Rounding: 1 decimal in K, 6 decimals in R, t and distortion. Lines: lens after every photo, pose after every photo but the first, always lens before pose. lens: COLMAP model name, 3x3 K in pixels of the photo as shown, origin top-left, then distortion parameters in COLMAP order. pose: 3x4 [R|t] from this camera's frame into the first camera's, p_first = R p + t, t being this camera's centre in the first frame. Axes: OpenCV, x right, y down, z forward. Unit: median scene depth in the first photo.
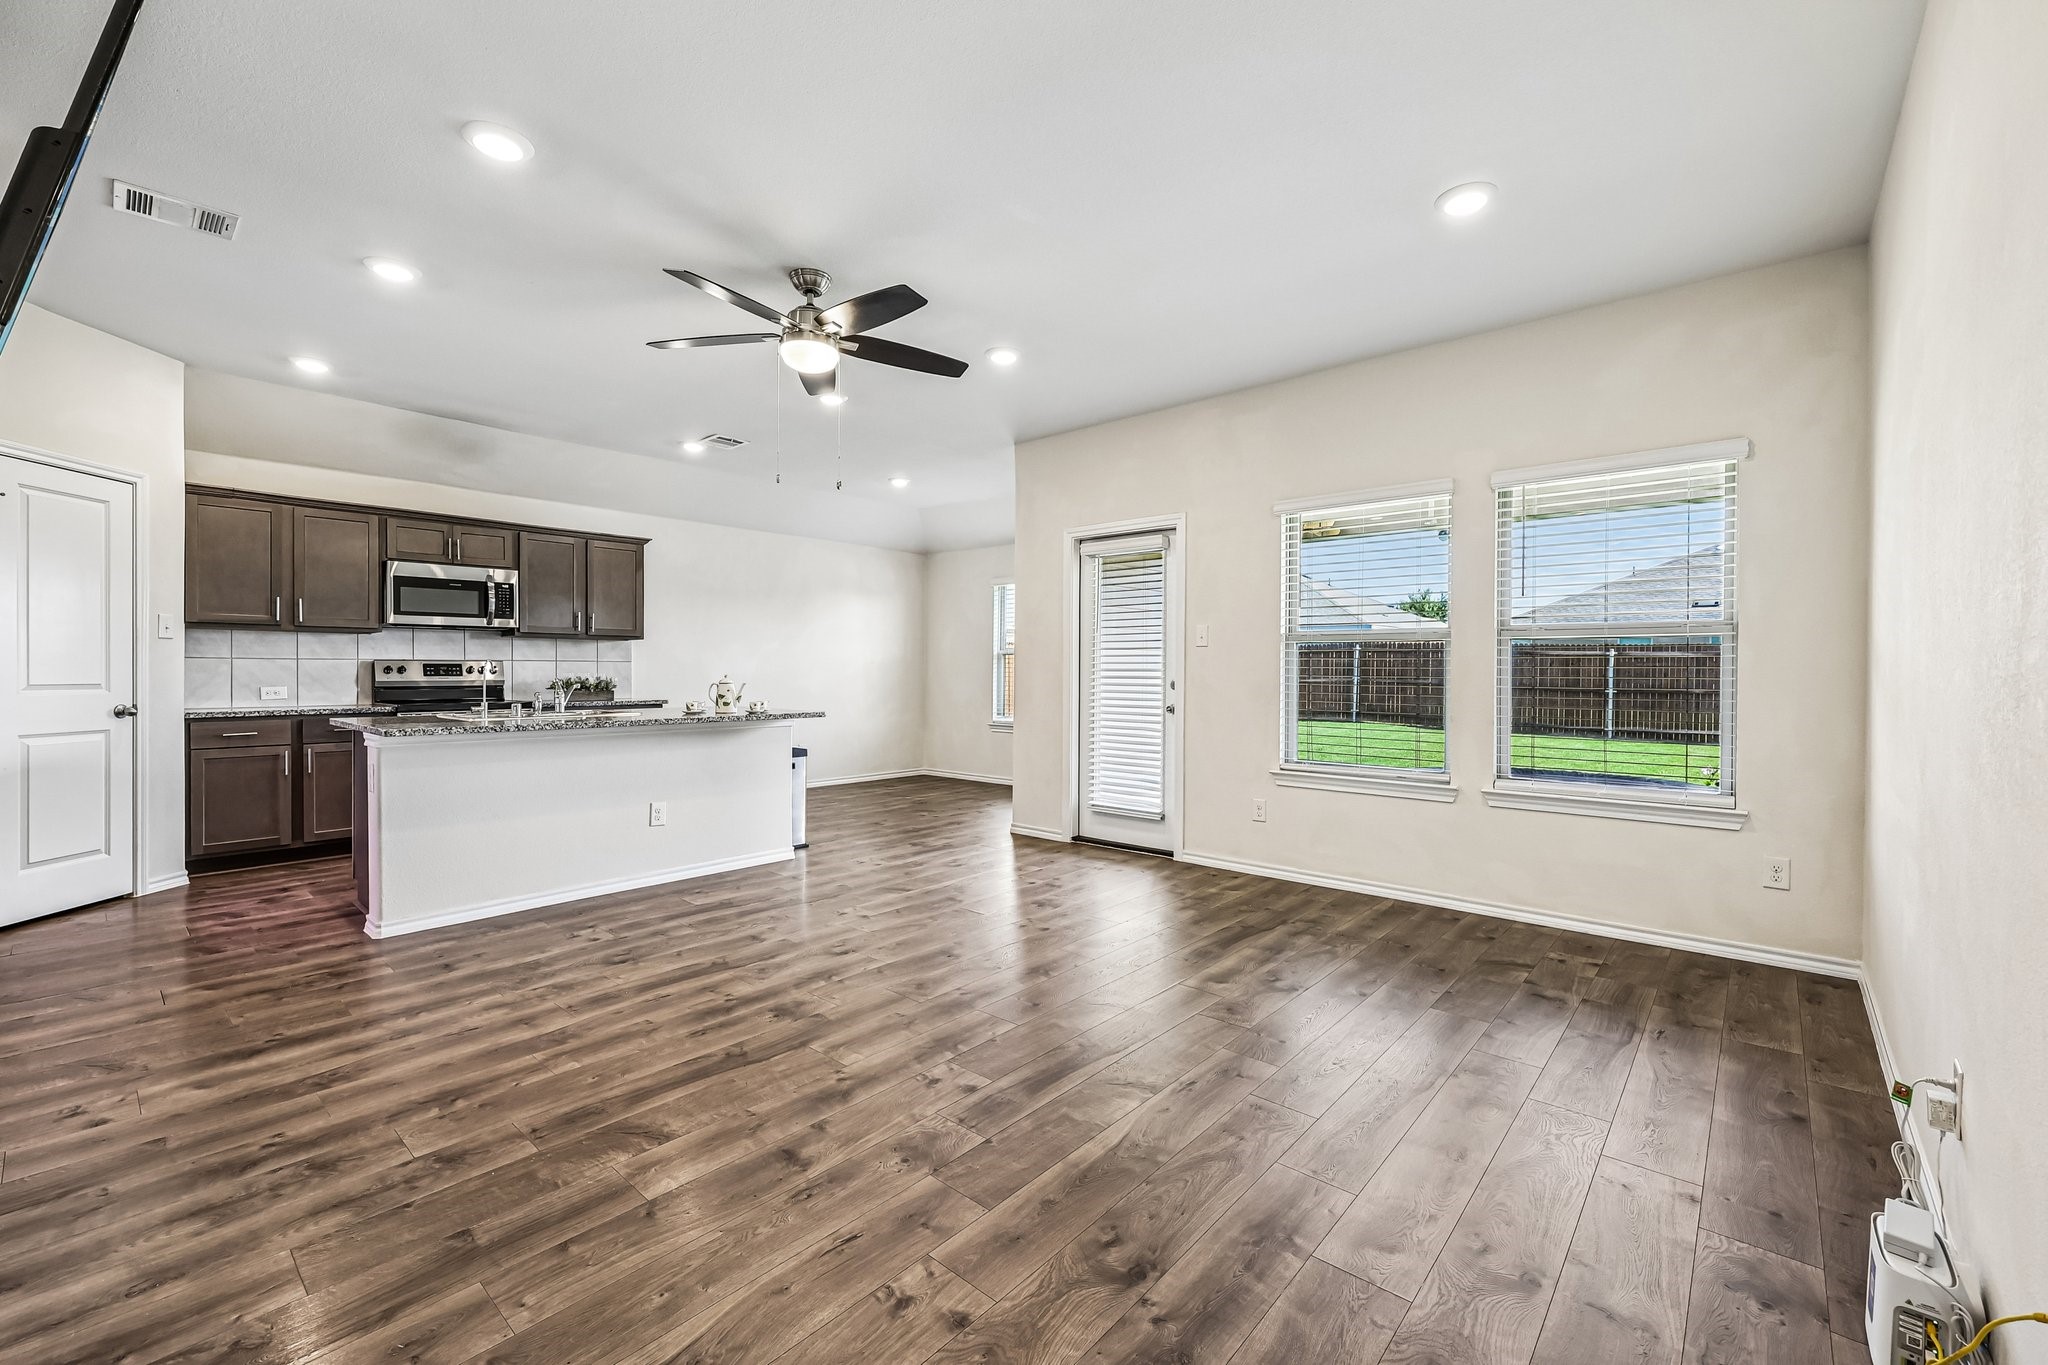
lens RADIAL K [[798.4, 0, 1018.8], [0, 798.4, 676.3], [0, 0, 1]] dist [-0.000349, 0.000037]
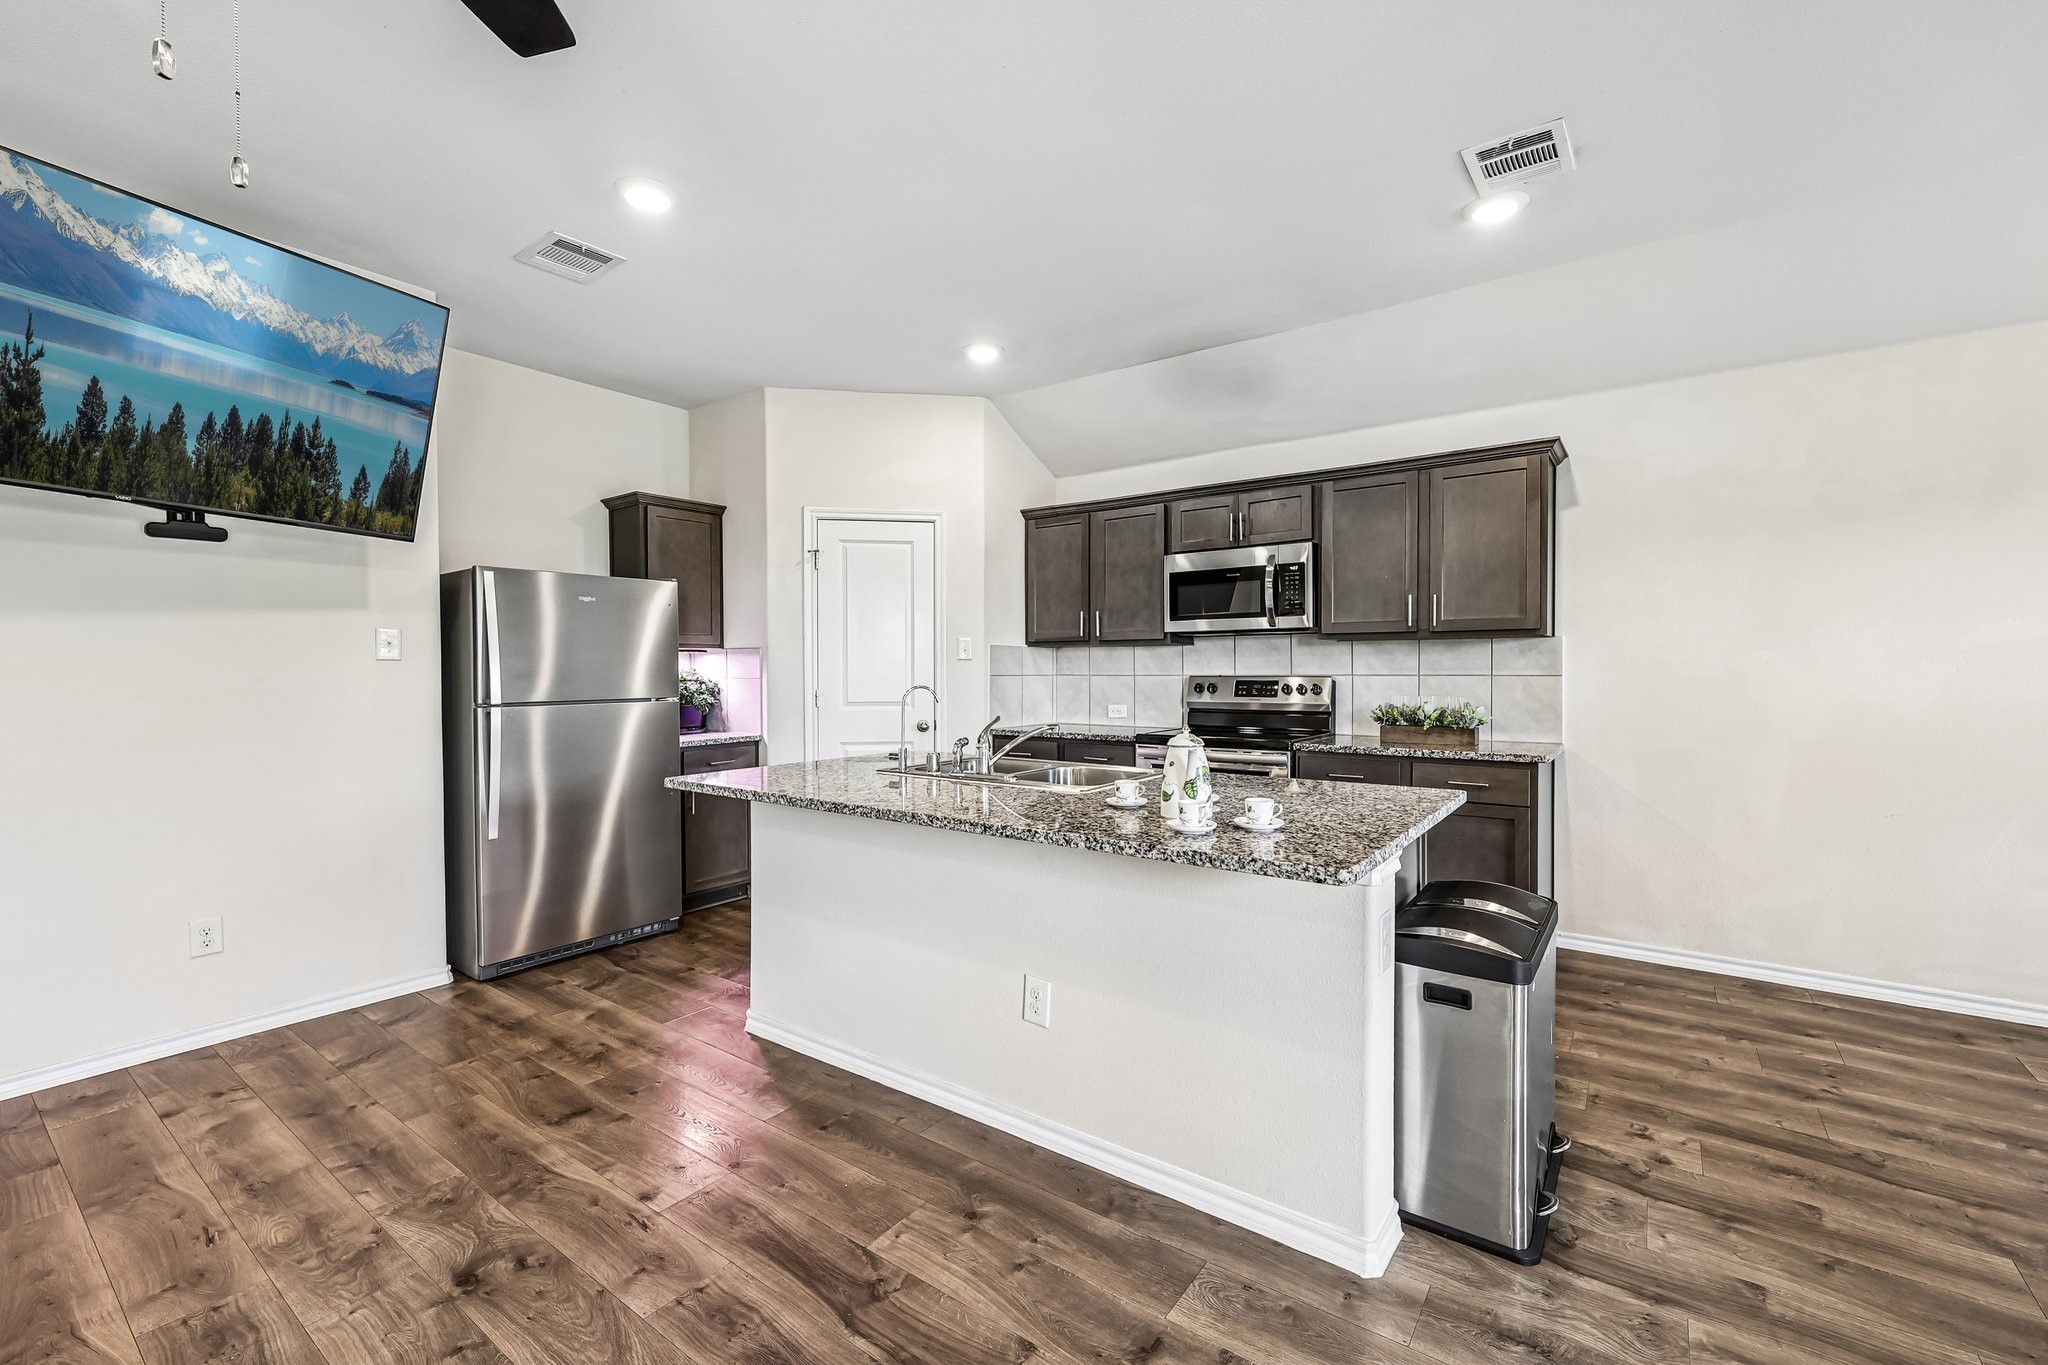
lens RADIAL K [[833.7, 0, 1047.6], [0, 833.7, 681.8], [0, 0, 1]] dist [-0.000332, 0.000181]
pose [[0.103513, 0.013142, -0.994541, 0.054219], [-0.005560, 0.999905, 0.012634, -0.028958], [0.994613, 0.004221, 0.103576, 0.891660]]
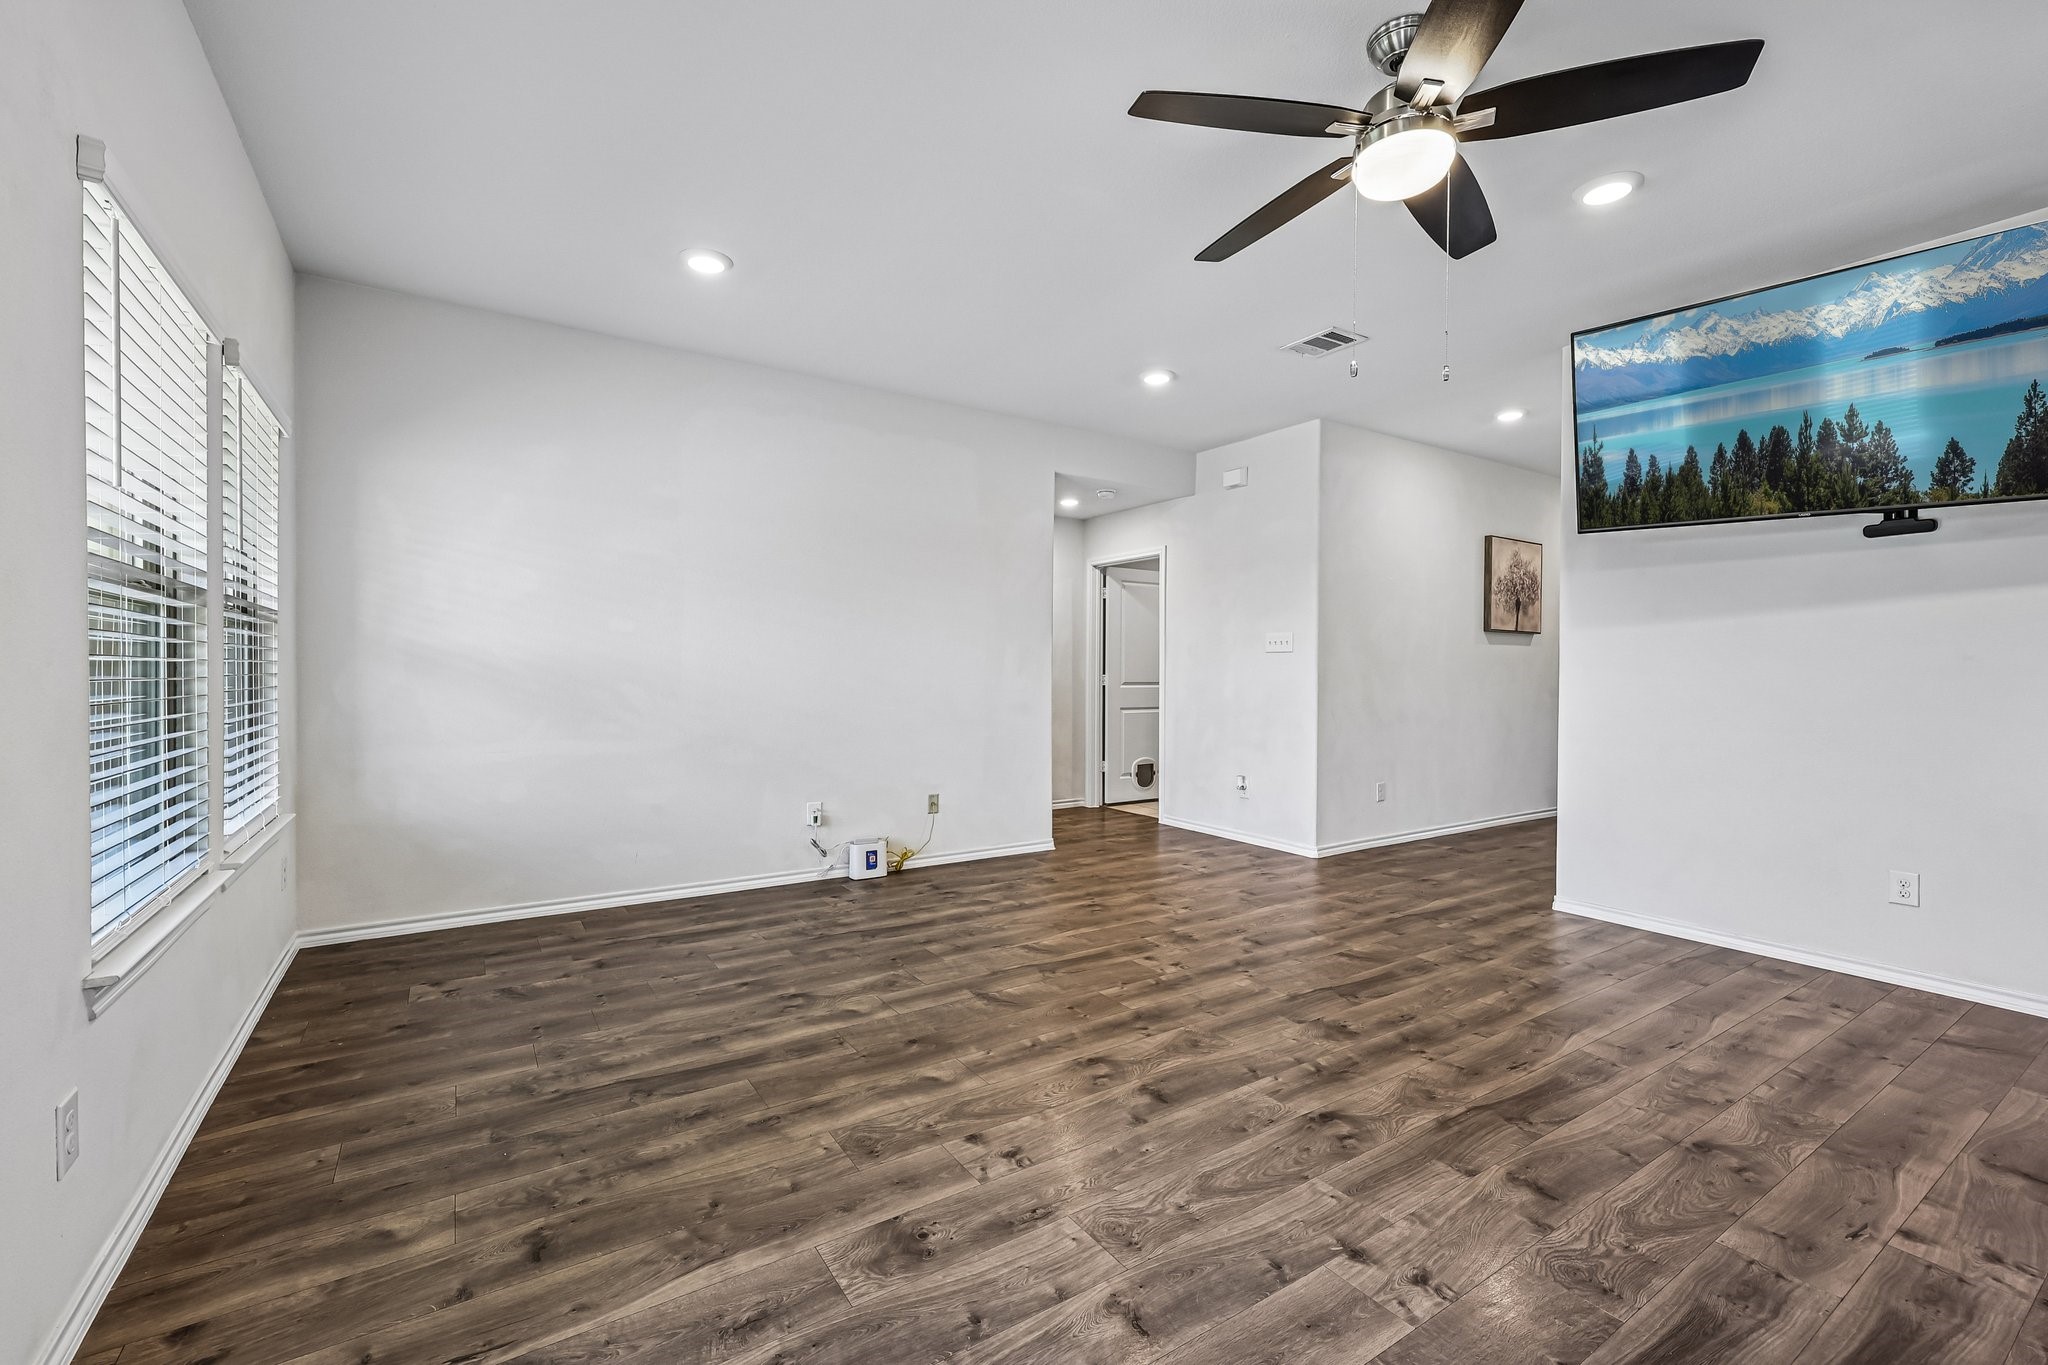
lens RADIAL K [[891.5, 0, 1001.3], [0, 891.5, 632.9], [0, 0, 1]] dist [0.000539, -0.000385]
pose [[-0.959637, 0.003354, 0.281223, -0.120014], [-0.006569, 0.999389, -0.034337, -0.003963], [-0.281166, -0.034798, -0.959028, 1.224051]]
